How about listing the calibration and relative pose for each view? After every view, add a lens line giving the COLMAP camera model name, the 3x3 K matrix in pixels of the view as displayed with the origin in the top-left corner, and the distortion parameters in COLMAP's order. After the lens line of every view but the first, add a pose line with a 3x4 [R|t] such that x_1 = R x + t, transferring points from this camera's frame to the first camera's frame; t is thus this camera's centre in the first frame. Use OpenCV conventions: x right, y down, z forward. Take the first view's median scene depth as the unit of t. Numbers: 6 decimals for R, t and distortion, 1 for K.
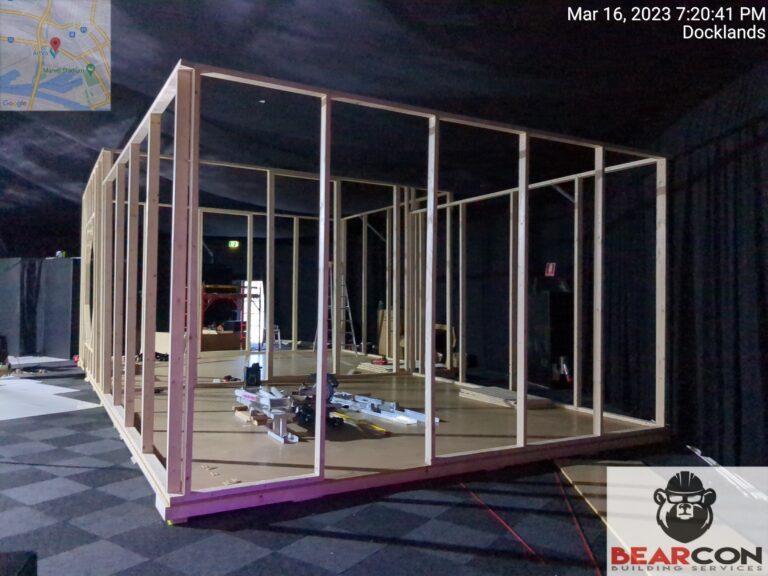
lens RADIAL K [[609.3, 0, 385.2], [0, 609.3, 289.3], [0, 0, 1]] dist [0.014119, -0.005227]
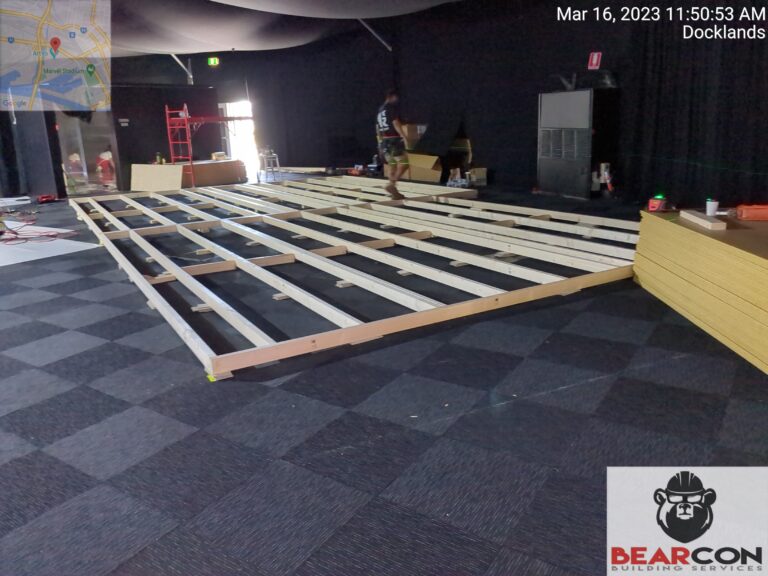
lens RADIAL K [[609.3, 0, 378.5], [0, 609.3, 292.6], [0, 0, 1]] dist [0.014119, -0.005227]
pose [[0.998429, -0.055498, -0.007718, -0.104259], [0.055395, 0.956948, 0.284924, 0.043199], [-0.008427, -0.284904, 0.958519, 0.220657]]
